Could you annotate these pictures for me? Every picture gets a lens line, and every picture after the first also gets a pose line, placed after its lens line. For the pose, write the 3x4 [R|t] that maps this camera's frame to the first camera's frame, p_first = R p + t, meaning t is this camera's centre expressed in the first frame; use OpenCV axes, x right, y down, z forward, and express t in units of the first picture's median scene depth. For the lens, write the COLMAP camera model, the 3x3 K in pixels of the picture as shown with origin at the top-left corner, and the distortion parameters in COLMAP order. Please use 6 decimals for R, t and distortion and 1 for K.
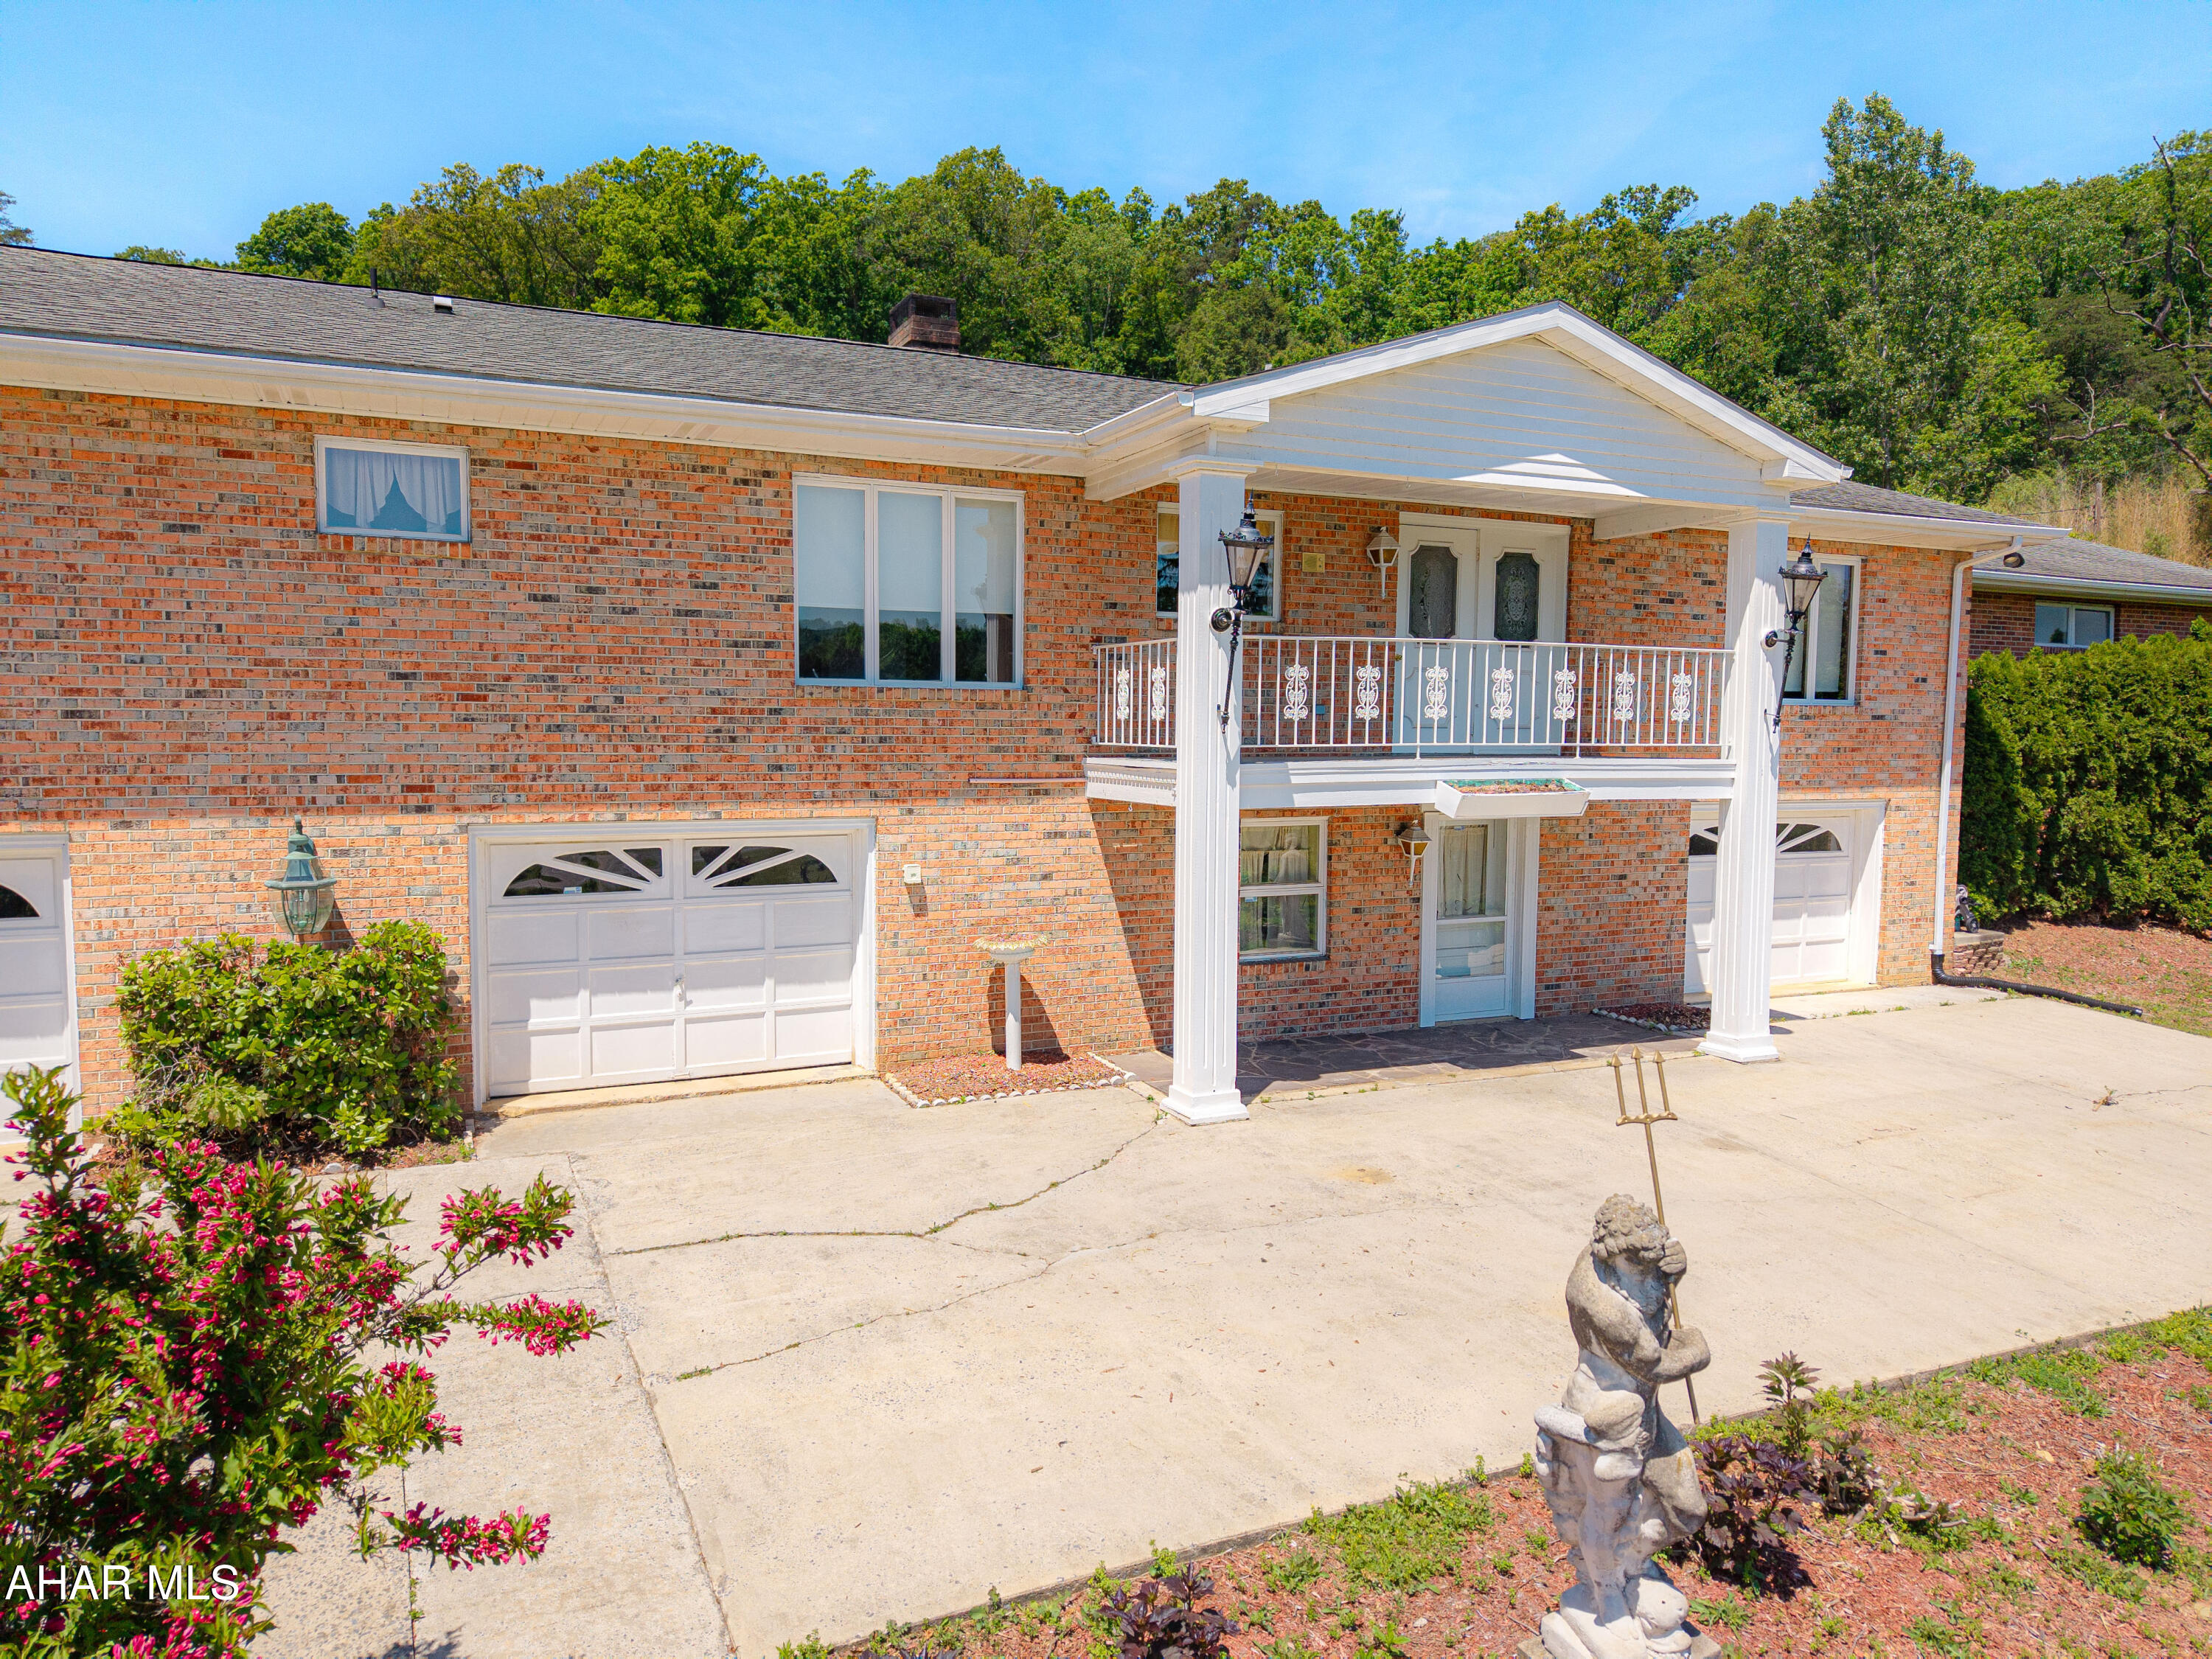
lens RADIAL K [[1460.7, 0, 1089.5], [0, 1460.7, 854.5], [0, 0, 1]] dist [0.033529, -0.040202]
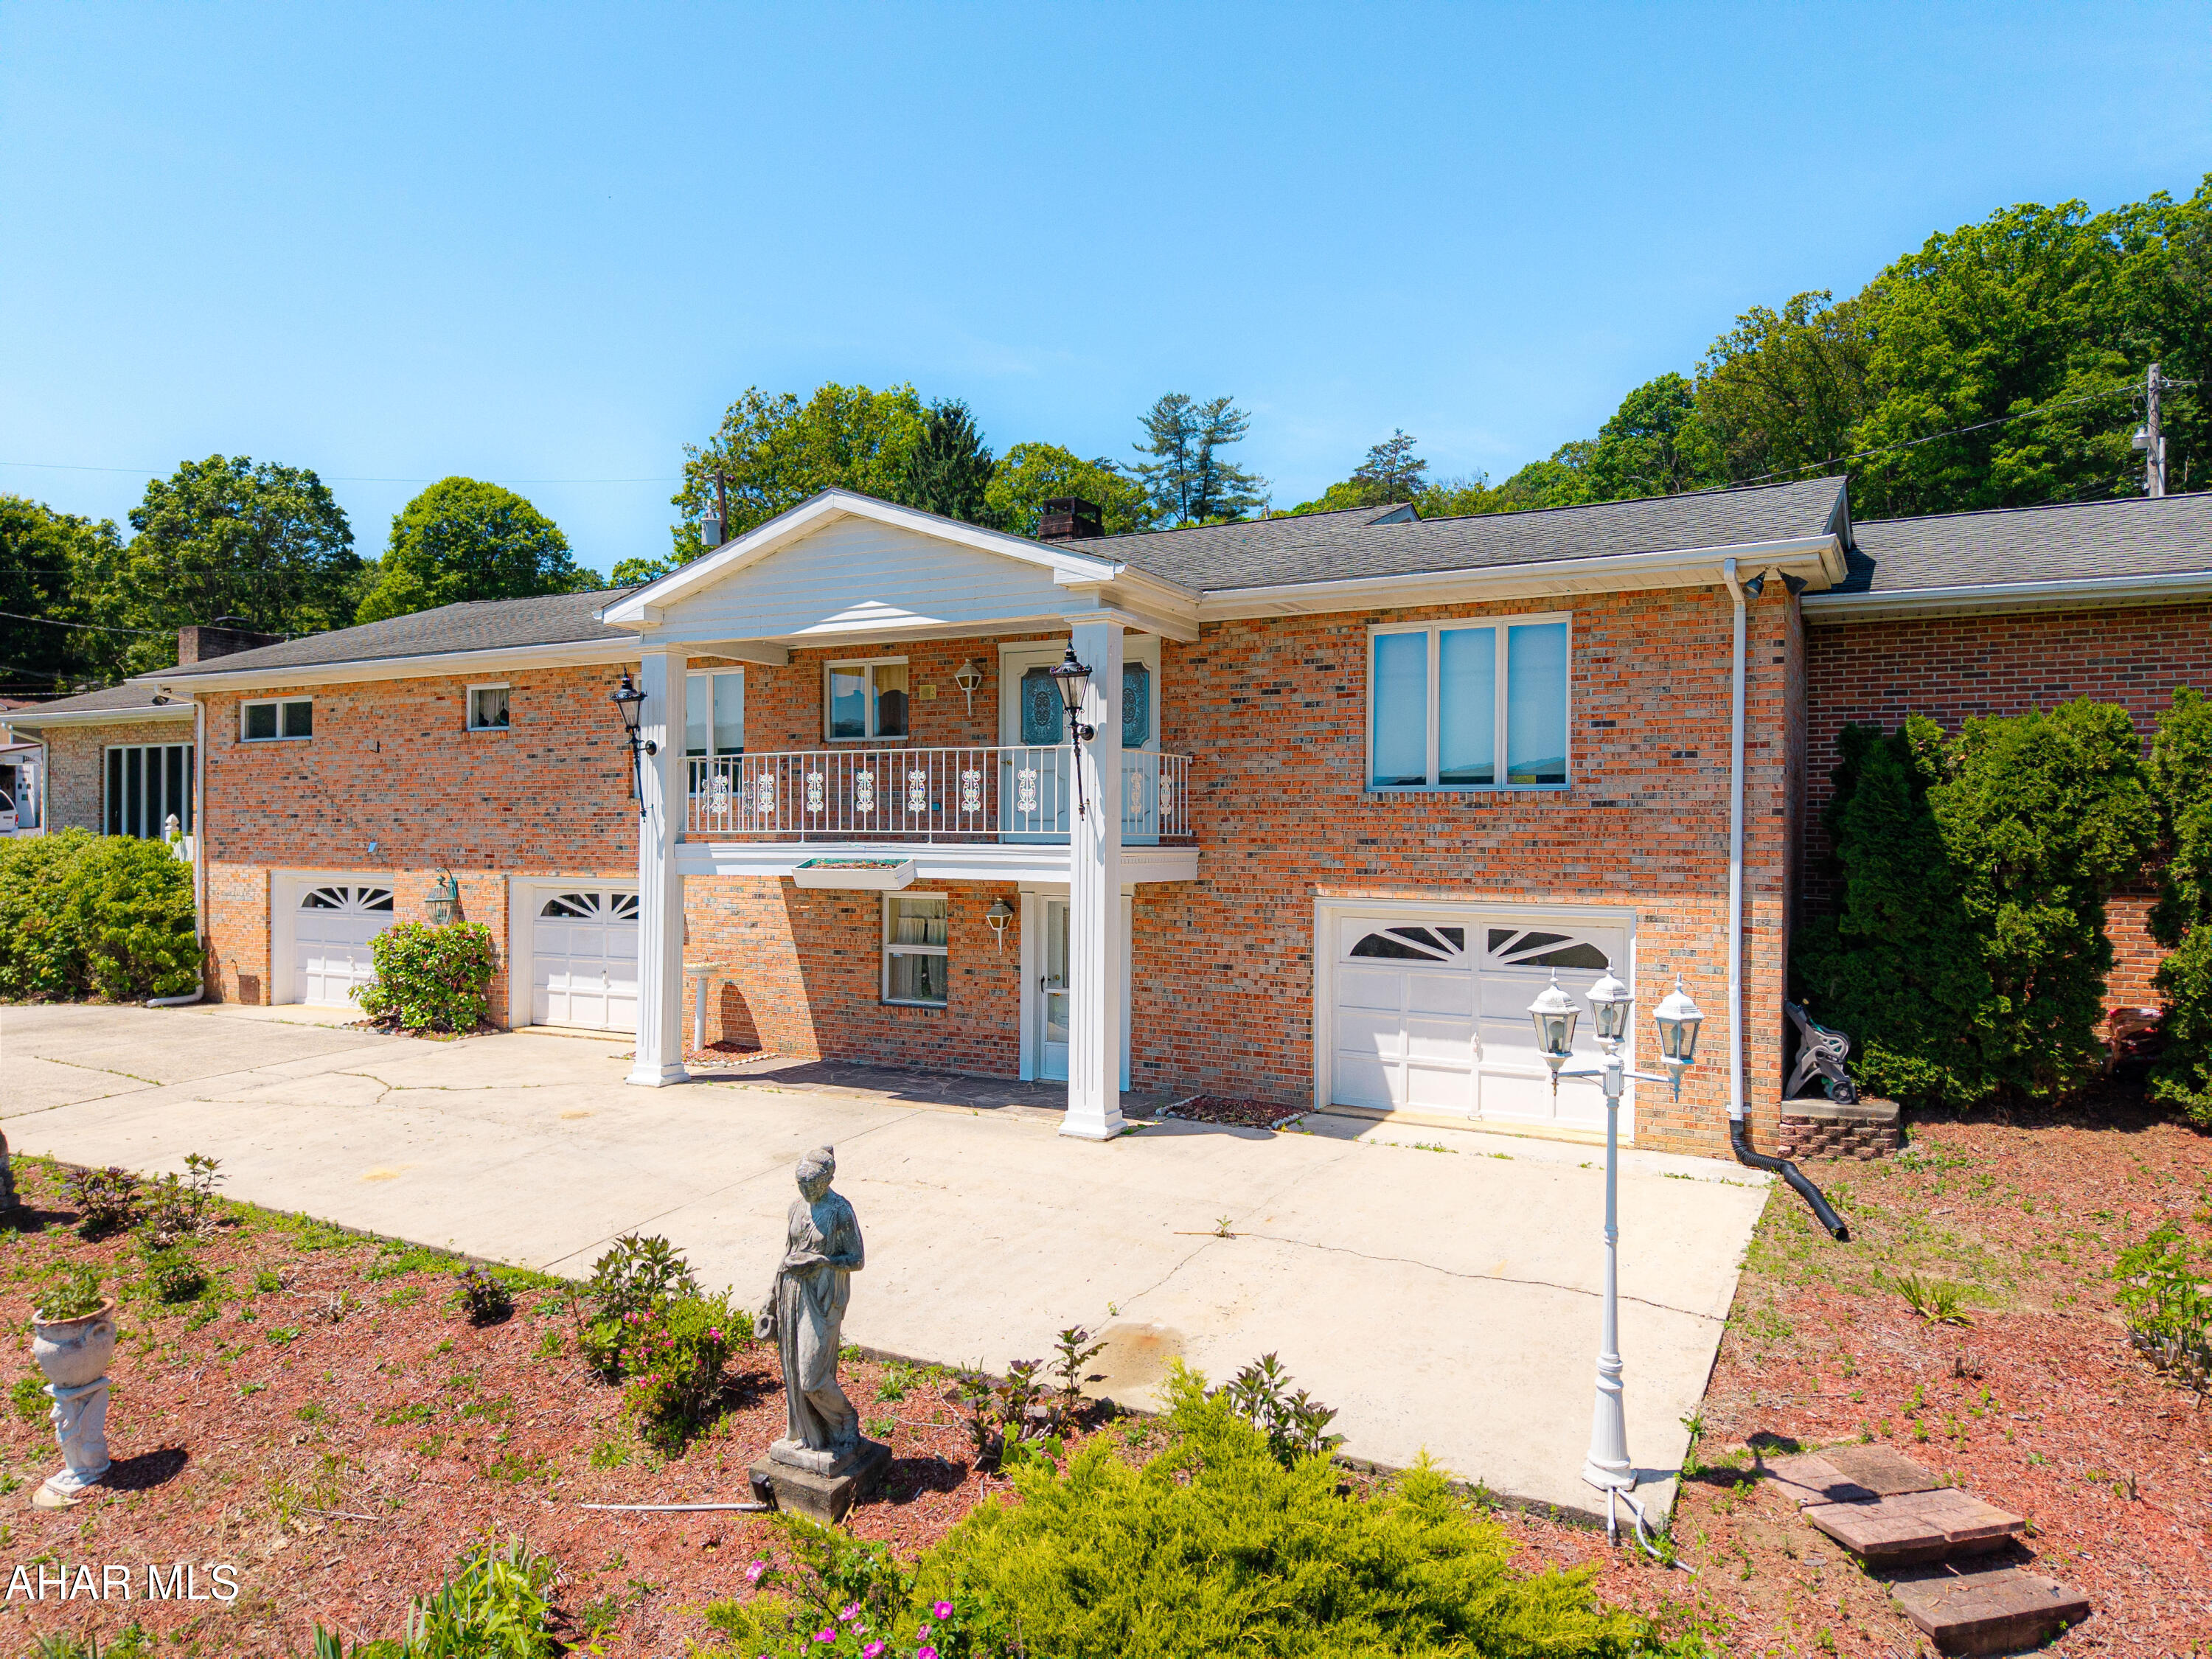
lens RADIAL K [[1460.7, 0, 1119.7], [0, 1460.7, 843.3], [0, 0, 1]] dist [0.033529, -0.040202]
pose [[0.605341, -0.000013, -0.795966, 1.146713], [-0.069388, 0.996192, -0.052786, -0.011736], [0.792936, 0.087184, 0.603035, 0.341623]]
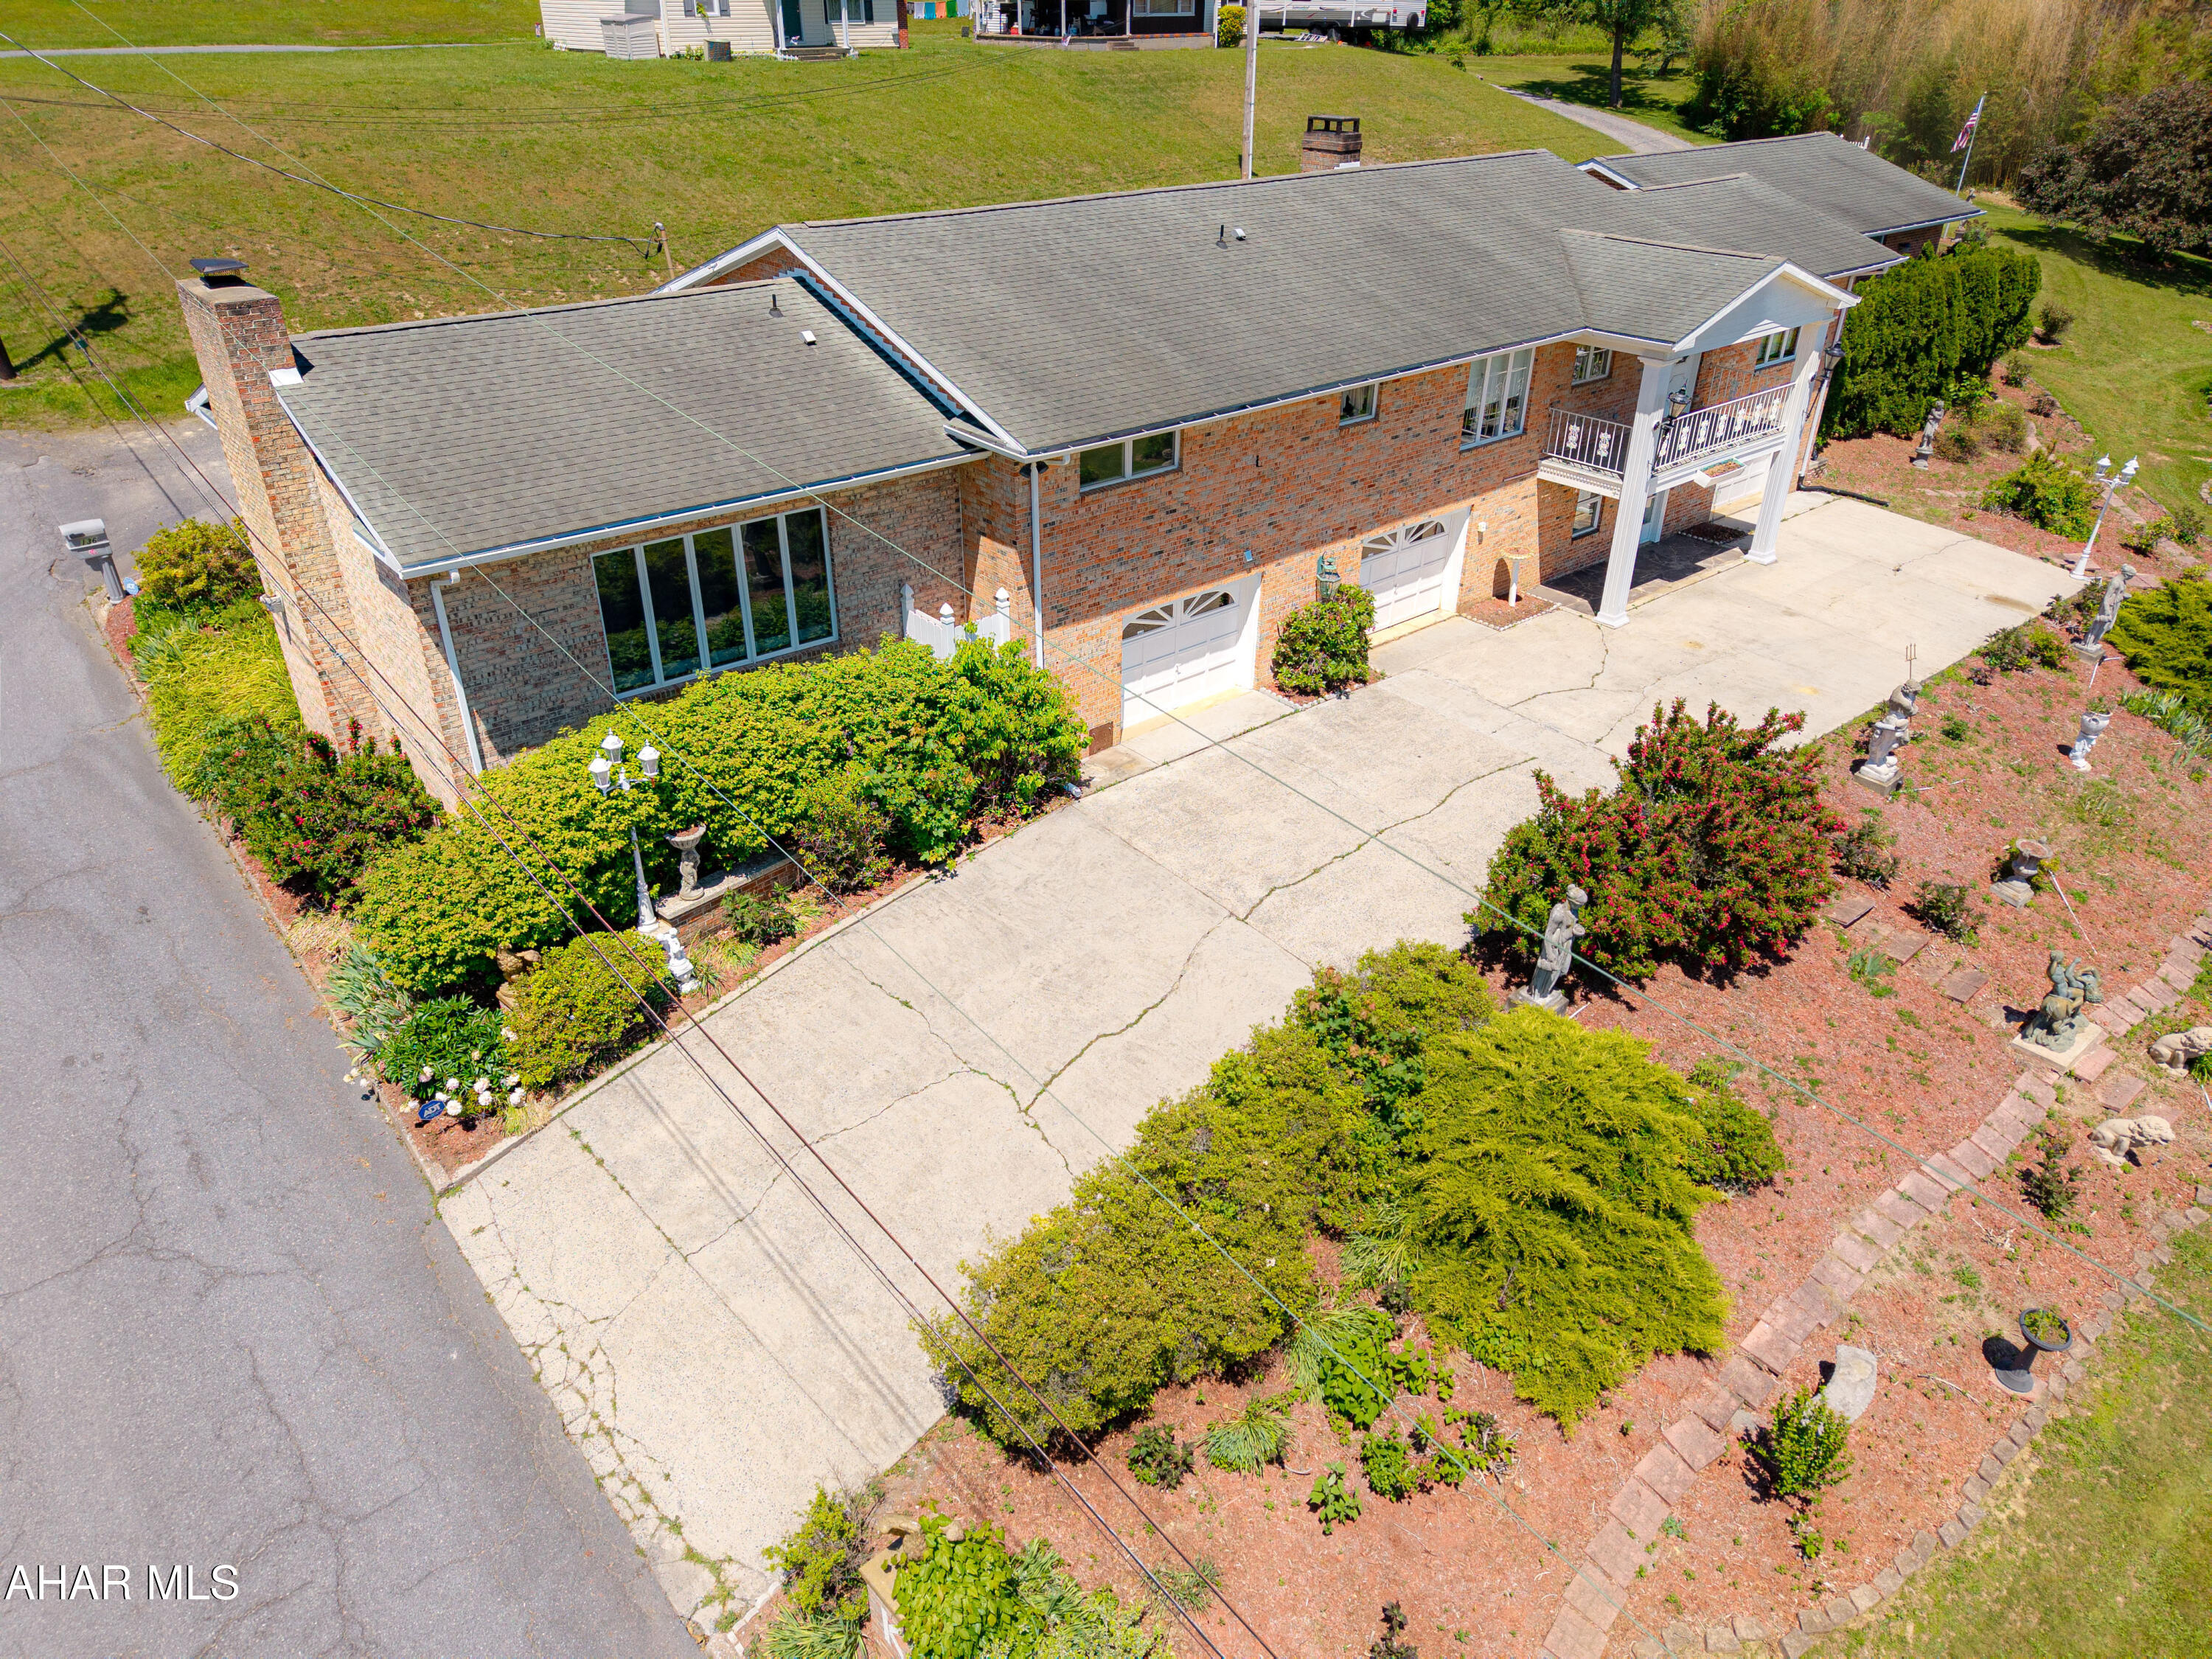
lens RADIAL K [[1460.7, 0, 1087.2], [0, 1460.7, 832.0], [0, 0, 1]] dist [0.033529, -0.040202]
pose [[0.964378, -0.134283, 0.227912, -1.043270], [0.025002, 0.903987, 0.426828, -0.438906], [-0.263345, -0.405925, 0.875142, -0.821610]]
